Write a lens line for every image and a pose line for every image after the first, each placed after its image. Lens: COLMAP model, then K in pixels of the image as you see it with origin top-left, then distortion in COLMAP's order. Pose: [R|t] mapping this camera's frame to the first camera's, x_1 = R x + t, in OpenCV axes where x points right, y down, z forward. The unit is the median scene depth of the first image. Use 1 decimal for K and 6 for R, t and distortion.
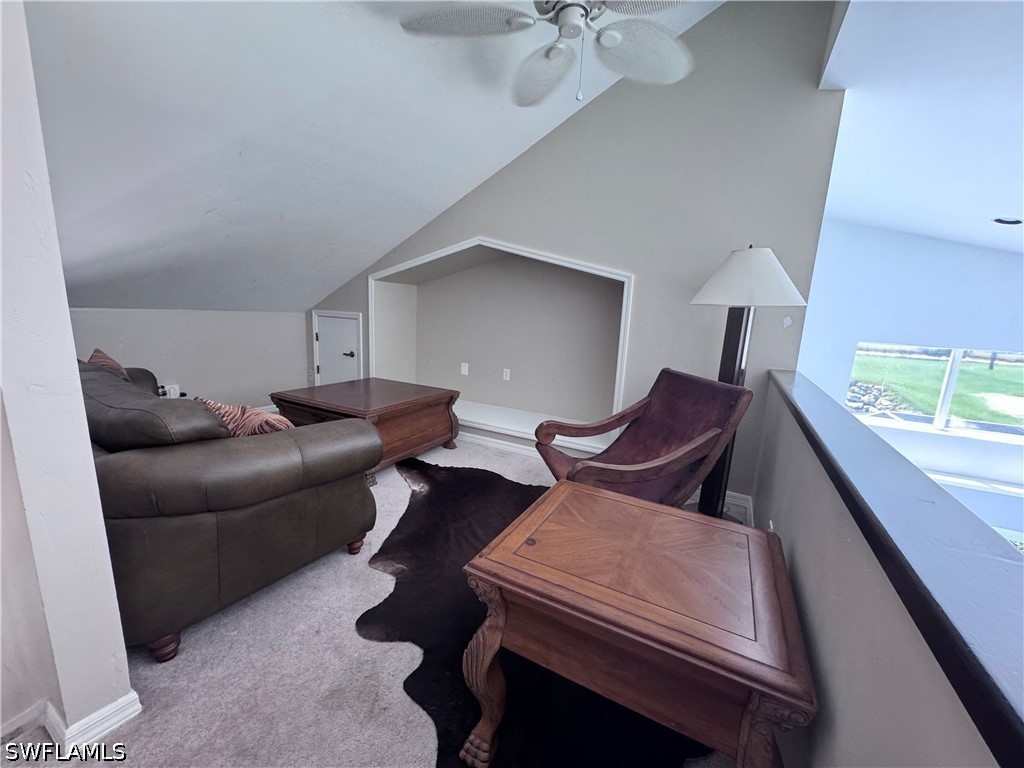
lens RADIAL K [[409.5, 0, 510.1], [0, 409.5, 384.8], [0, 0, 1]] dist [-0.000971, 0.000162]
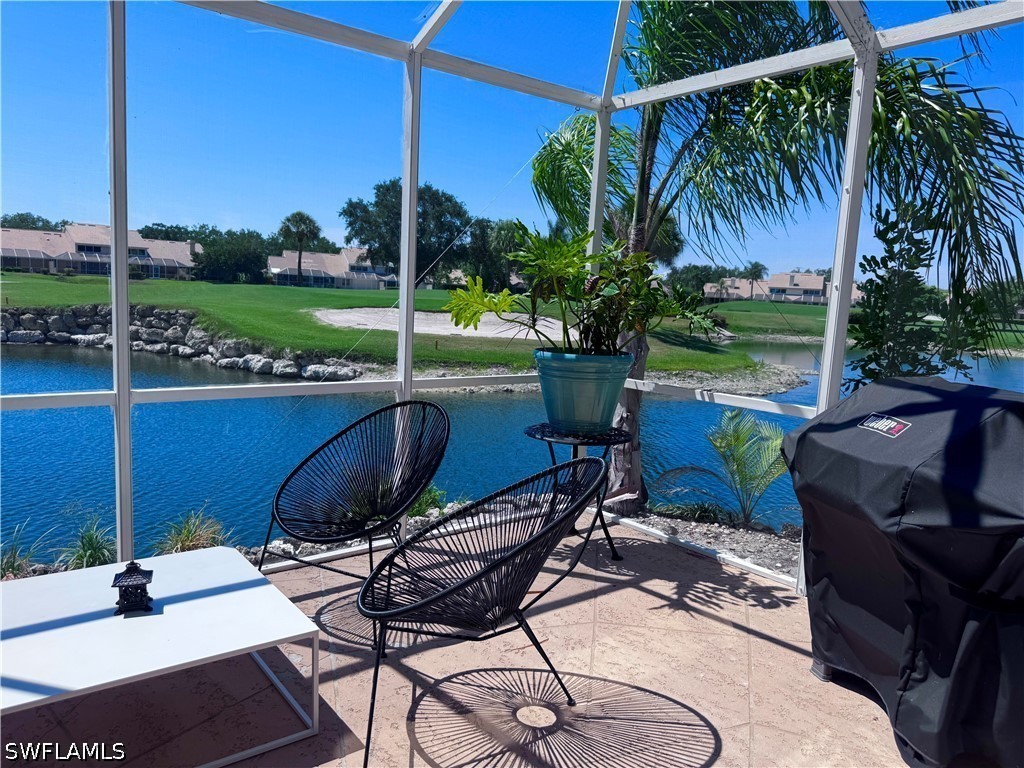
lens RADIAL K [[724.8, 0, 509.5], [0, 724.8, 384.5], [0, 0, 1]] dist [0.049862, -0.071179]
pose [[0.407715, -0.147505, 0.901116, 0.131208], [0.143592, 0.984945, 0.096258, 0.073829], [-0.901748, 0.090147, 0.422757, 0.145995]]
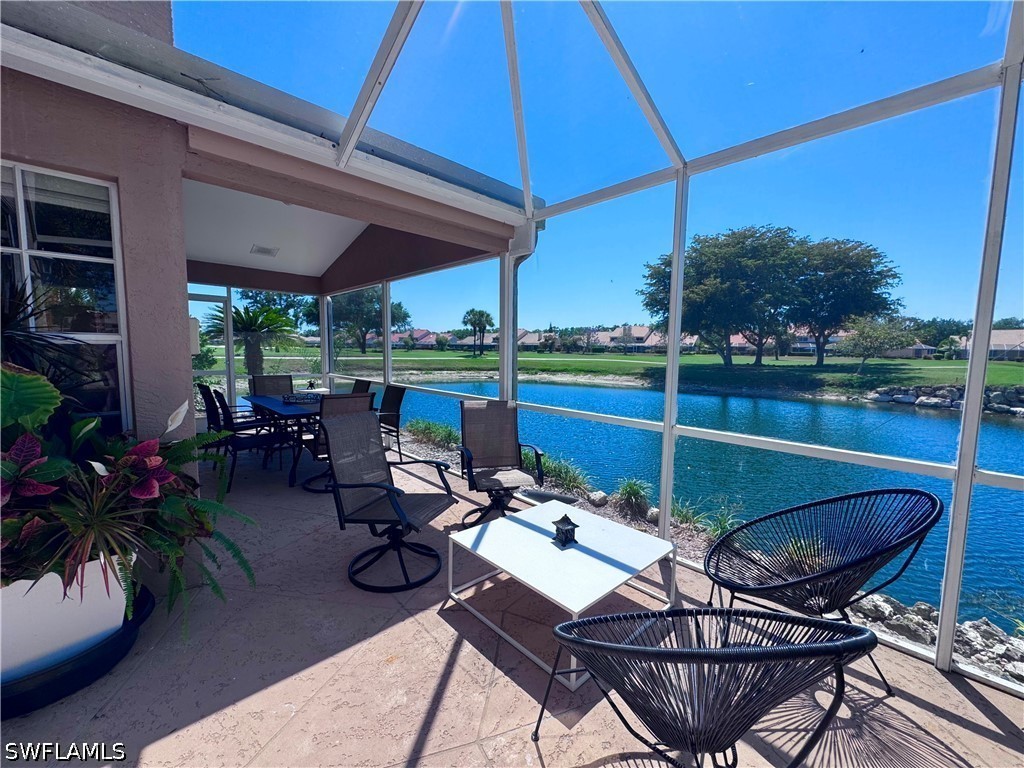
lens RADIAL K [[409.5, 0, 512.2], [0, 409.5, 383.2], [0, 0, 1]] dist [-0.000971, 0.000162]
pose [[0.950789, -0.009351, -0.309698, 0.185435], [-0.026159, 0.993553, -0.110309, 0.077779], [0.308733, 0.112982, 0.944415, 0.140199]]
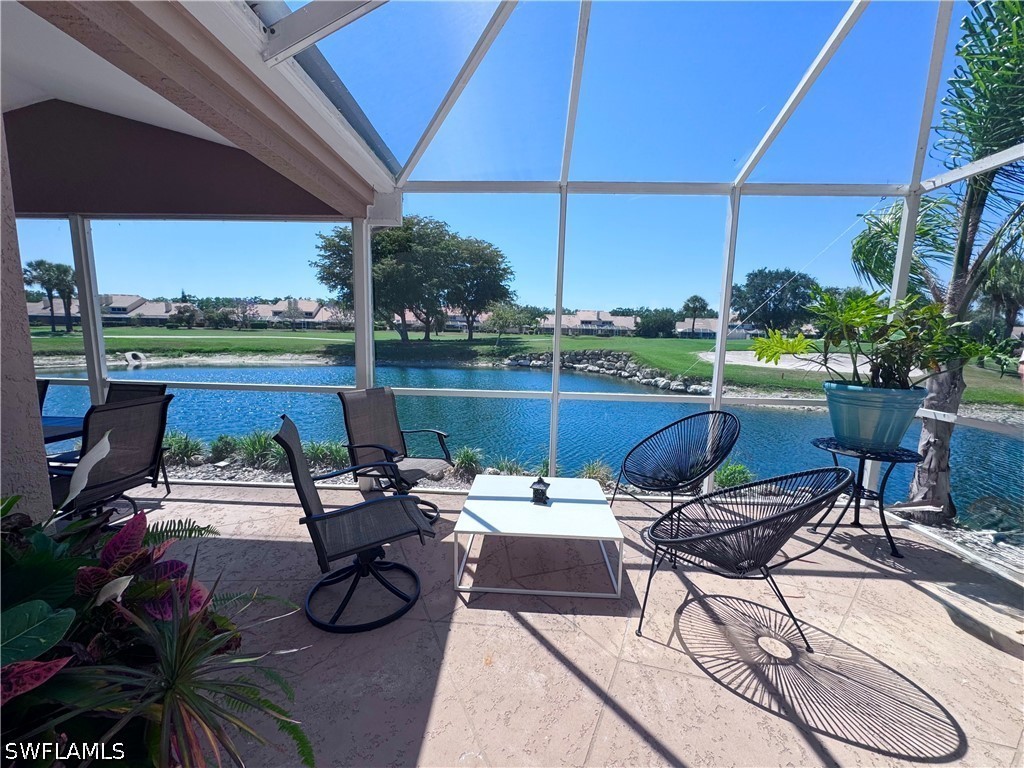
lens RADIAL K [[409.5, 0, 511.8], [0, 409.5, 382.9], [0, 0, 1]] dist [-0.000971, 0.000162]
pose [[0.897849, -0.085803, 0.431862, 0.138940], [0.105436, 0.994190, -0.021676, 0.075065], [-0.427493, 0.064996, 0.901679, 0.140197]]
